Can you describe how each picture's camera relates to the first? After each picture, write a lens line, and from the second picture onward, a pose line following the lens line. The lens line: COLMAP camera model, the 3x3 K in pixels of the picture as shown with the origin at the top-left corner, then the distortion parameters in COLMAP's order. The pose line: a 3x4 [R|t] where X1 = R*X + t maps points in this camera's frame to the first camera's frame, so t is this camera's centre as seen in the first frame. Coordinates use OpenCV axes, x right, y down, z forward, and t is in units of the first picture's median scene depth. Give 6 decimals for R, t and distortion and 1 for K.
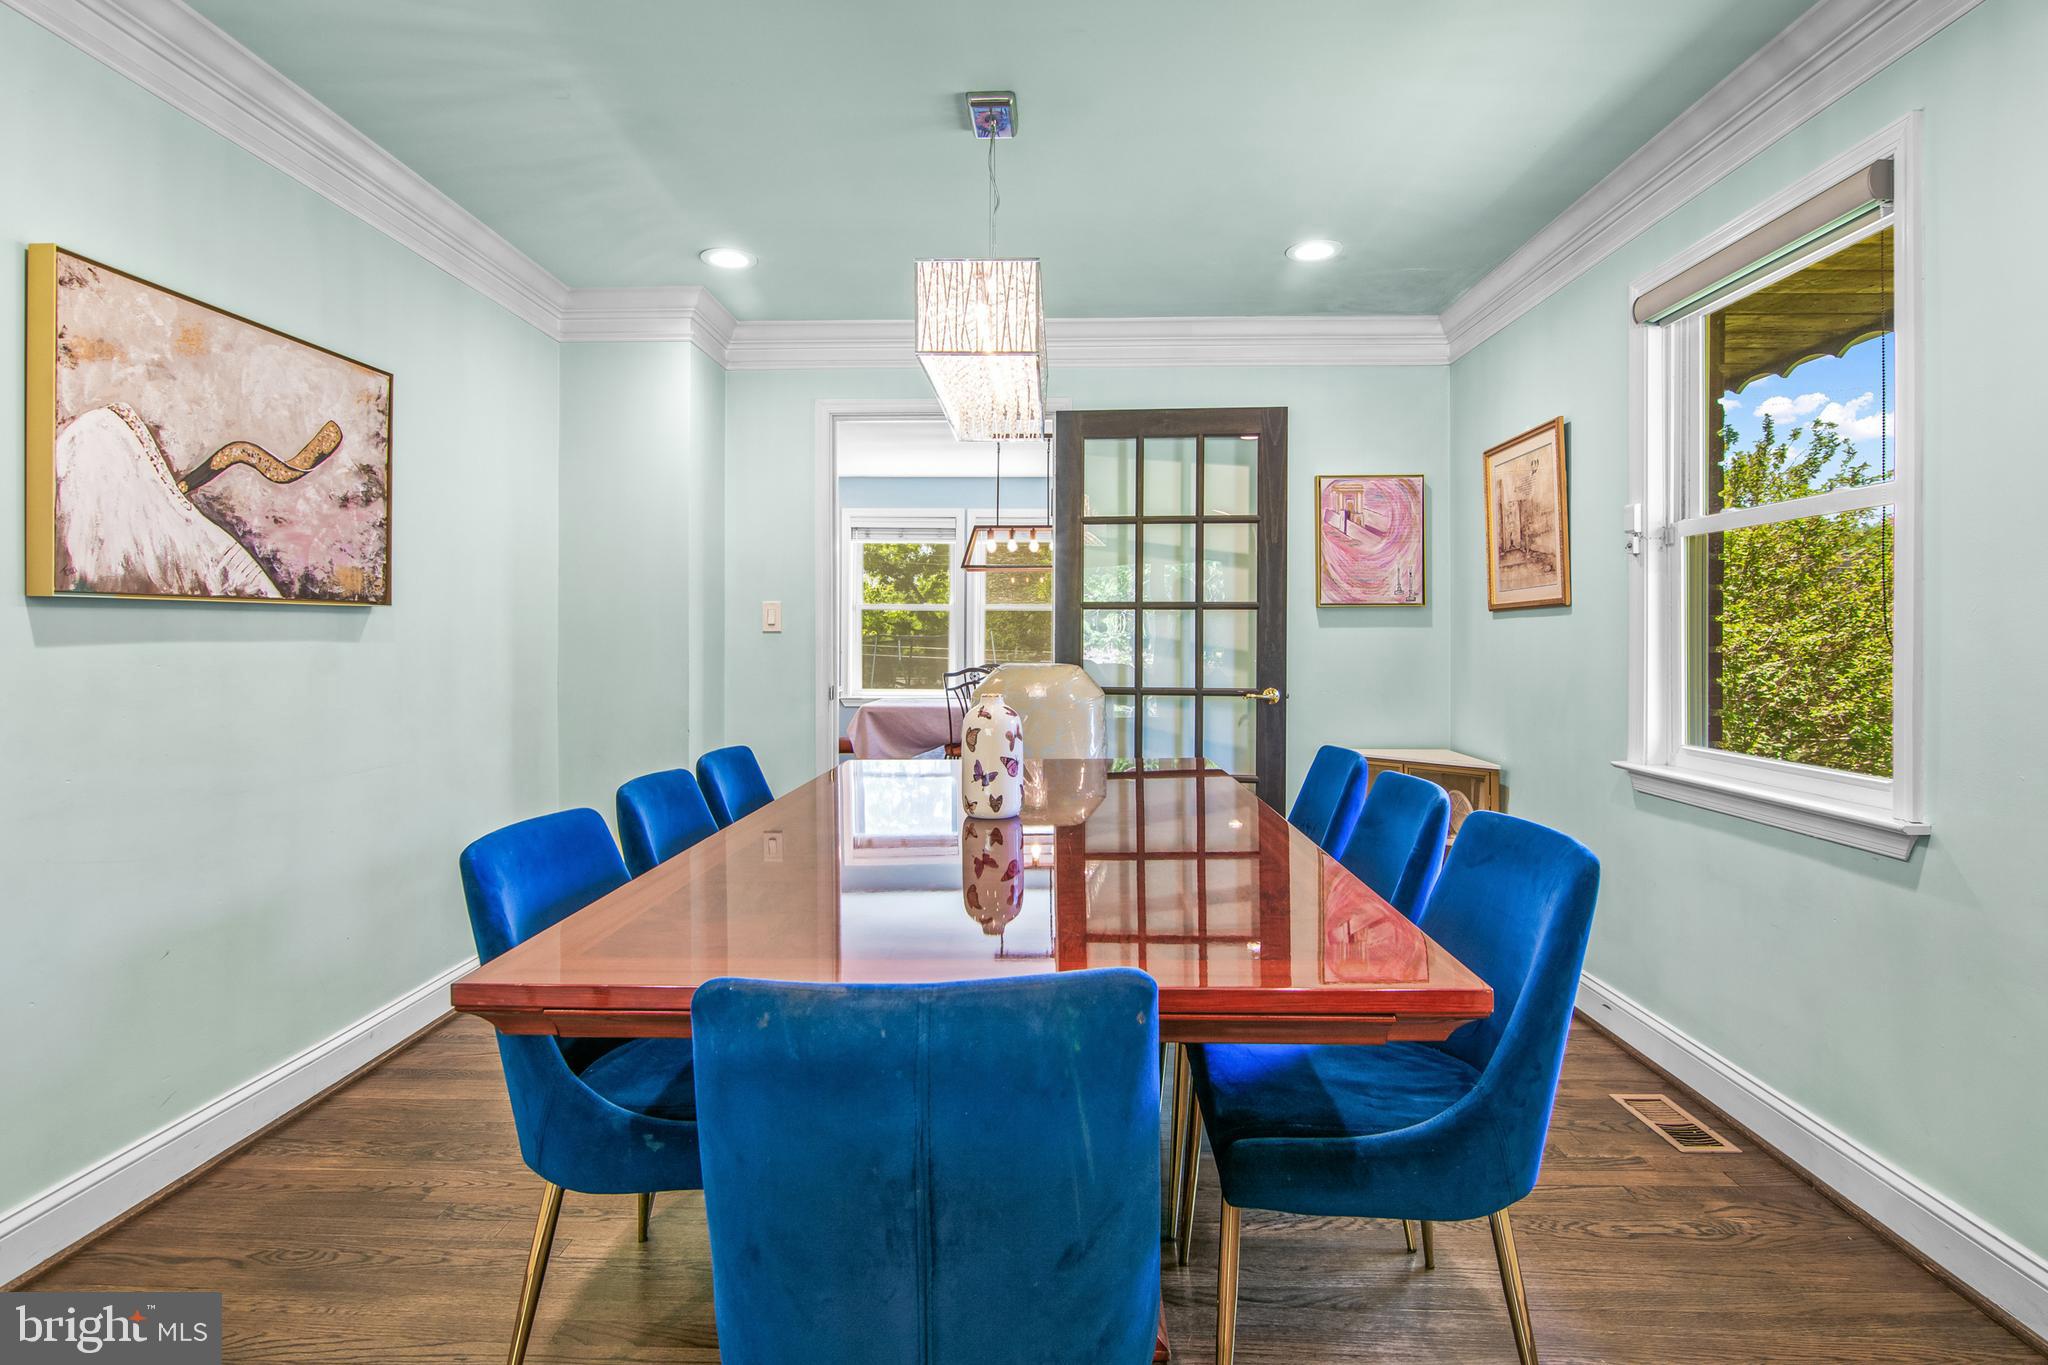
lens RADIAL K [[1003.6, 0, 1028.9], [0, 1003.6, 653.7], [0, 0, 1]] dist [-0.014979, -0.000650]
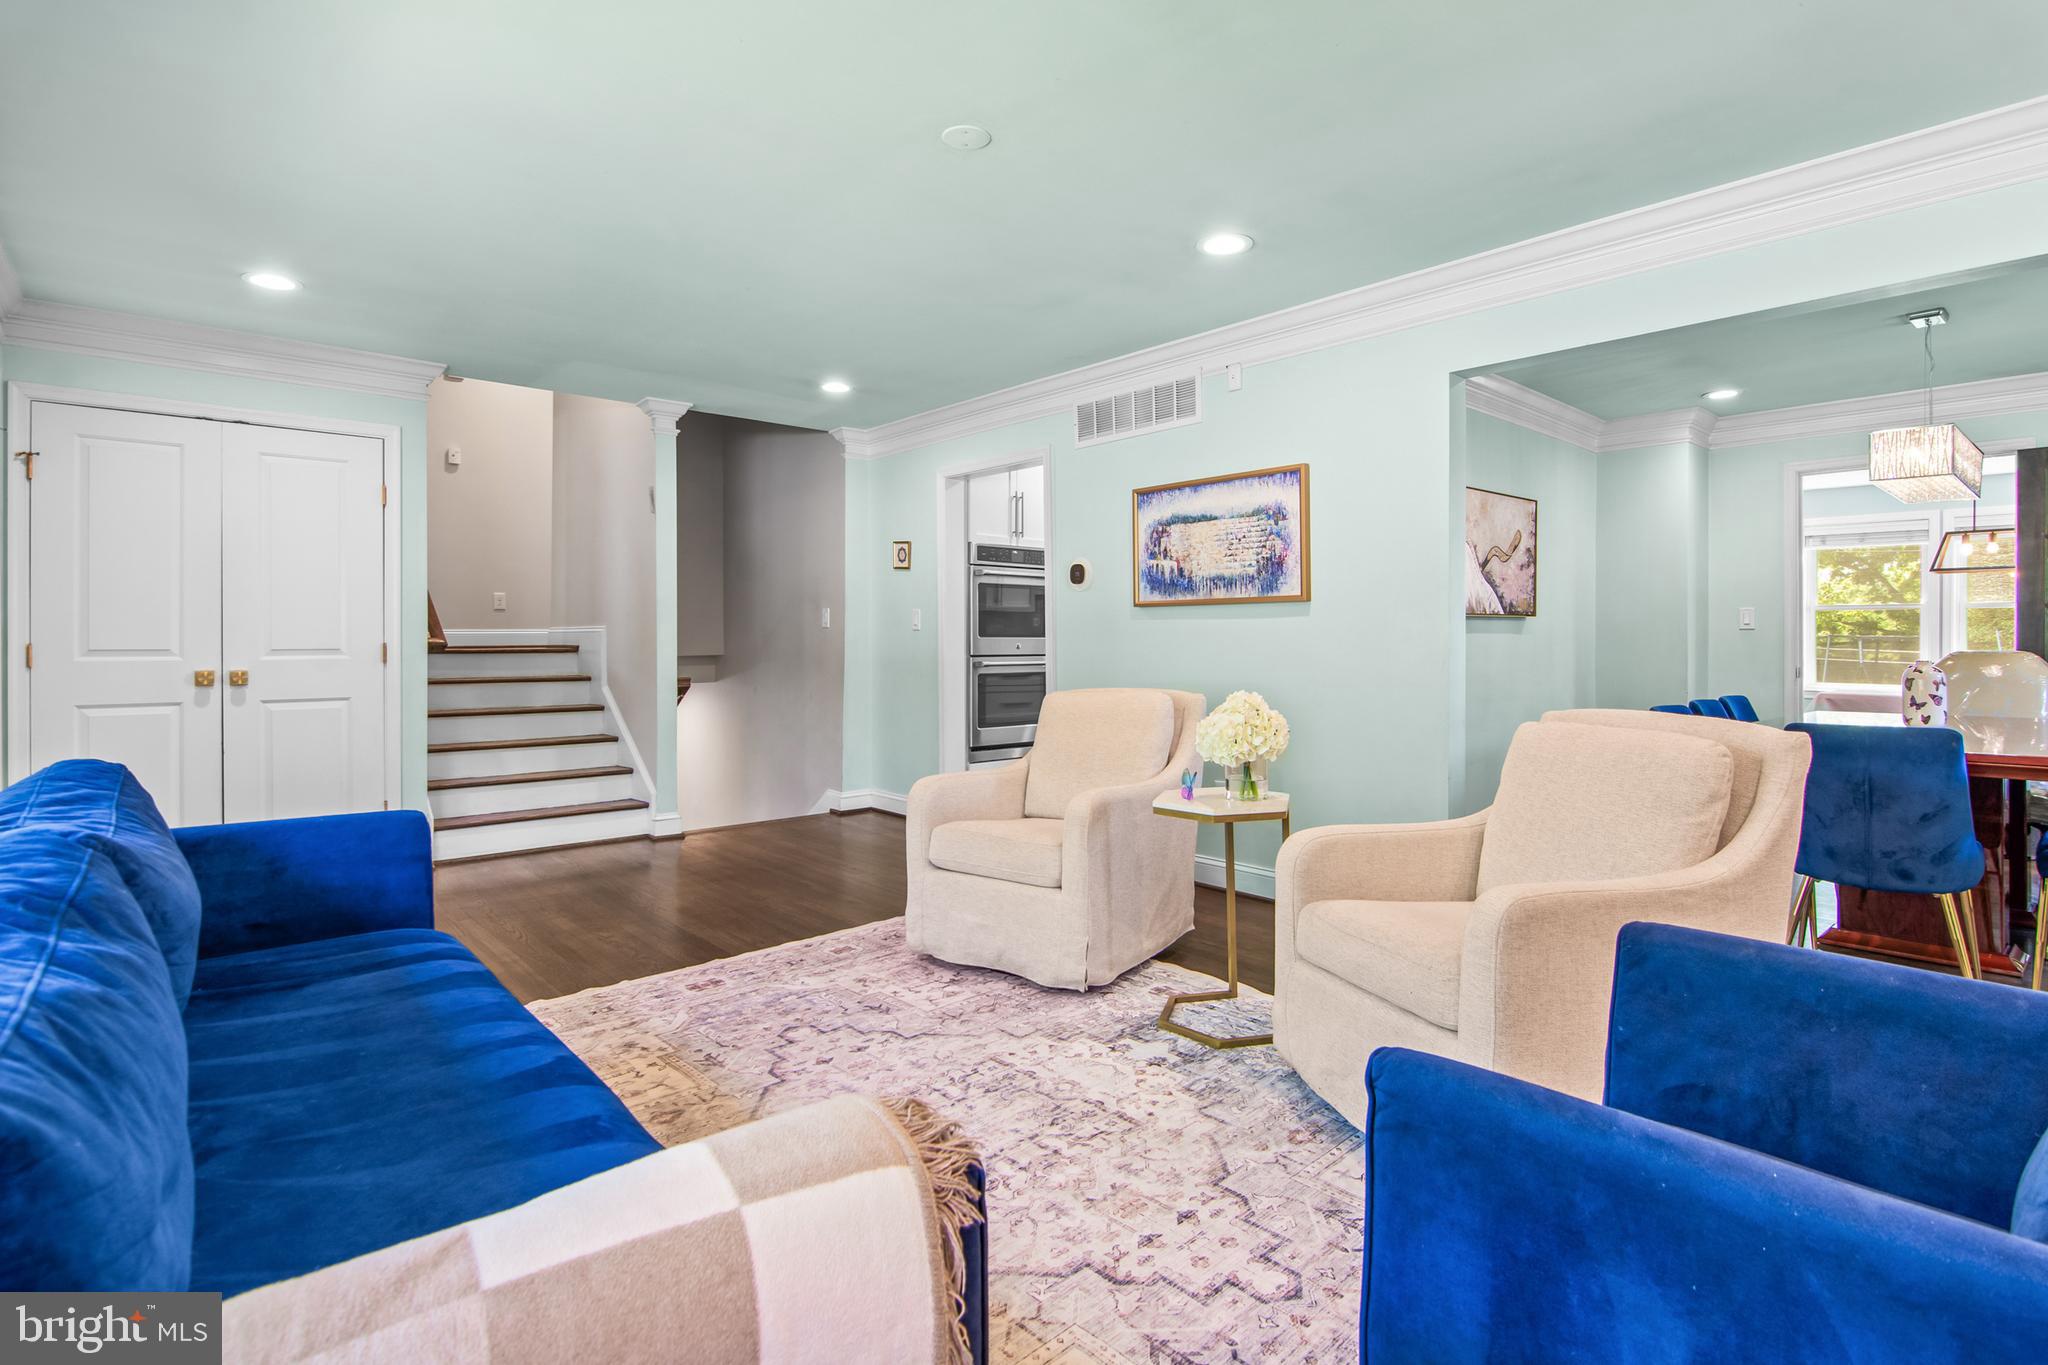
lens RADIAL K [[1016.3, 0, 1028.2], [0, 1016.3, 640.3], [0, 0, 1]] dist [-0.014188, -0.001524]
pose [[0.682366, -0.002415, -0.731007, 0.146726], [-0.010434, 0.999861, -0.013042, 0.036314], [0.730936, 0.016527, 0.682245, -1.123126]]
